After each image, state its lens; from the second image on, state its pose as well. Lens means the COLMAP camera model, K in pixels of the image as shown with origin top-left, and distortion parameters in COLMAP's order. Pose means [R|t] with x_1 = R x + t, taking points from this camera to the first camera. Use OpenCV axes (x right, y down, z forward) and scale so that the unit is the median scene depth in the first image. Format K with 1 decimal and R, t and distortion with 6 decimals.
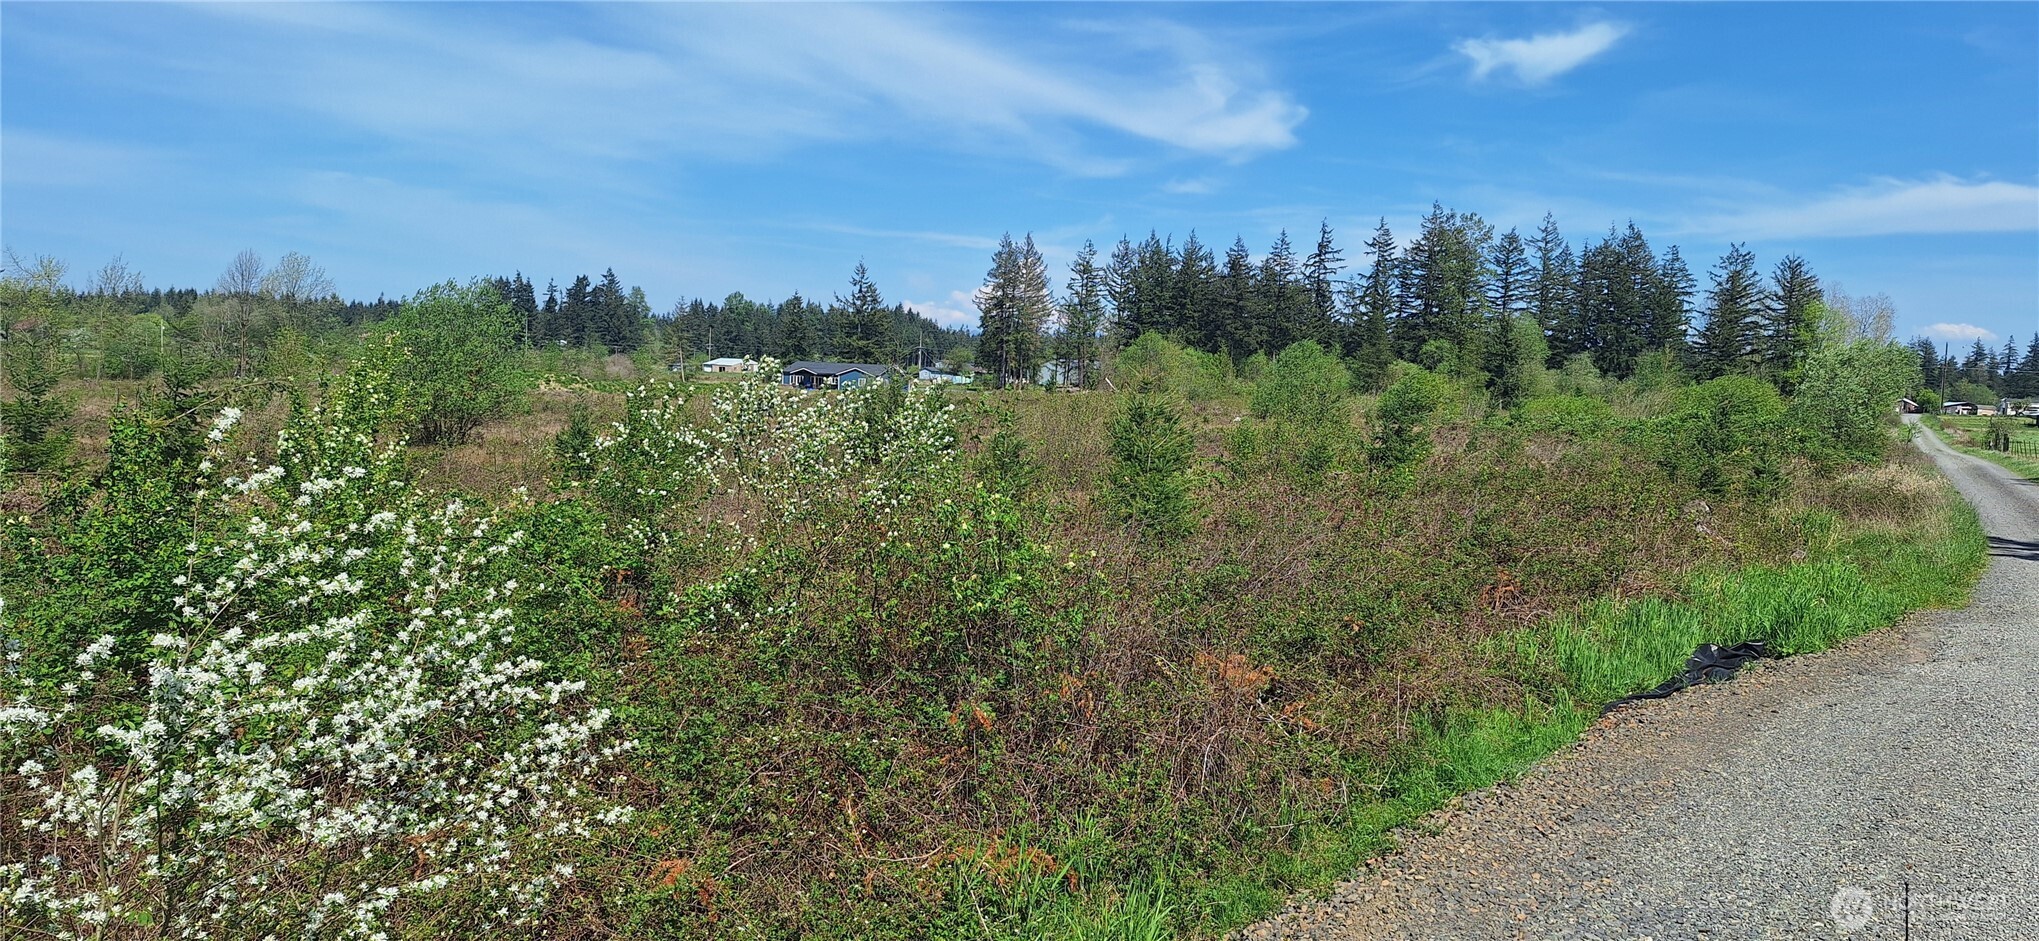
lens RADIAL K [[1395.1, 0, 1037.8], [0, 1395.1, 478.2], [0, 0, 1]] dist [0.102876, -0.123846]
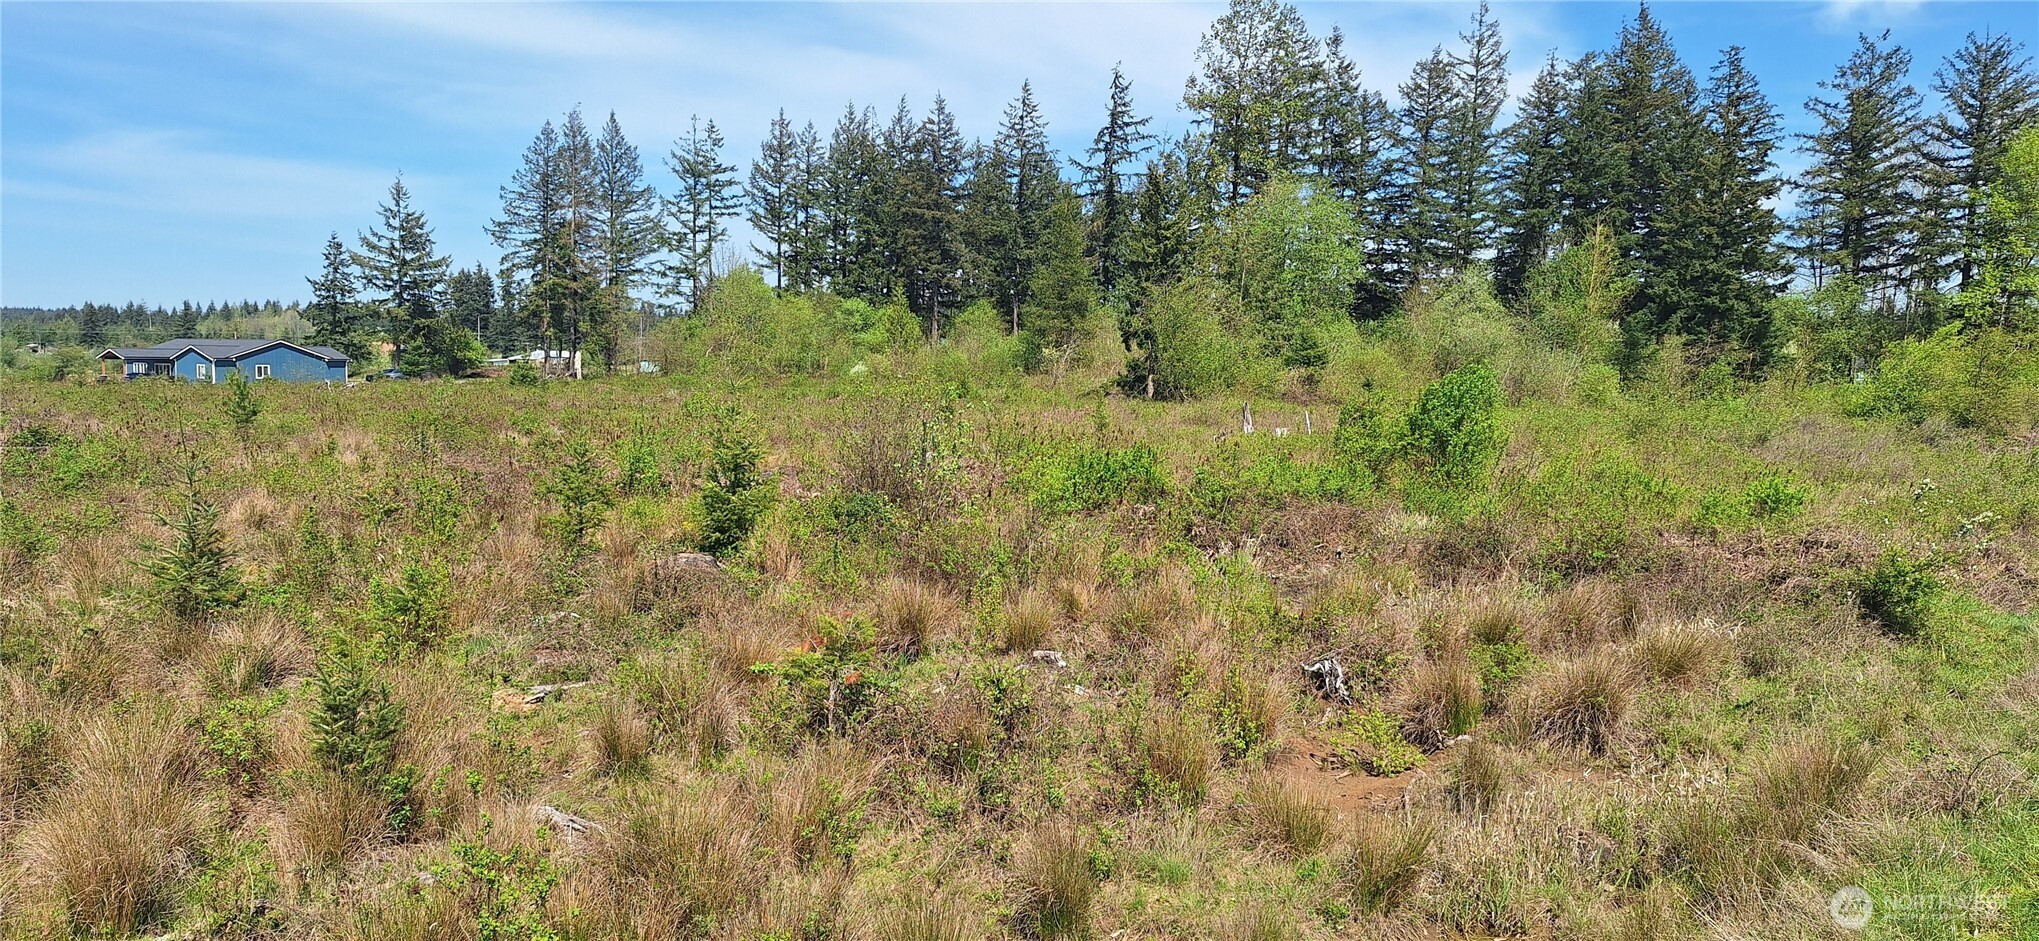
lens RADIAL K [[1395.1, 0, 1063.5], [0, 1395.1, 490.9], [0, 0, 1]] dist [0.102876, -0.123846]
pose [[0.980478, -0.007723, -0.196478, 0.299776], [0.009761, 0.999908, 0.009405, -0.019787], [0.196388, -0.011139, 0.980463, 0.453607]]
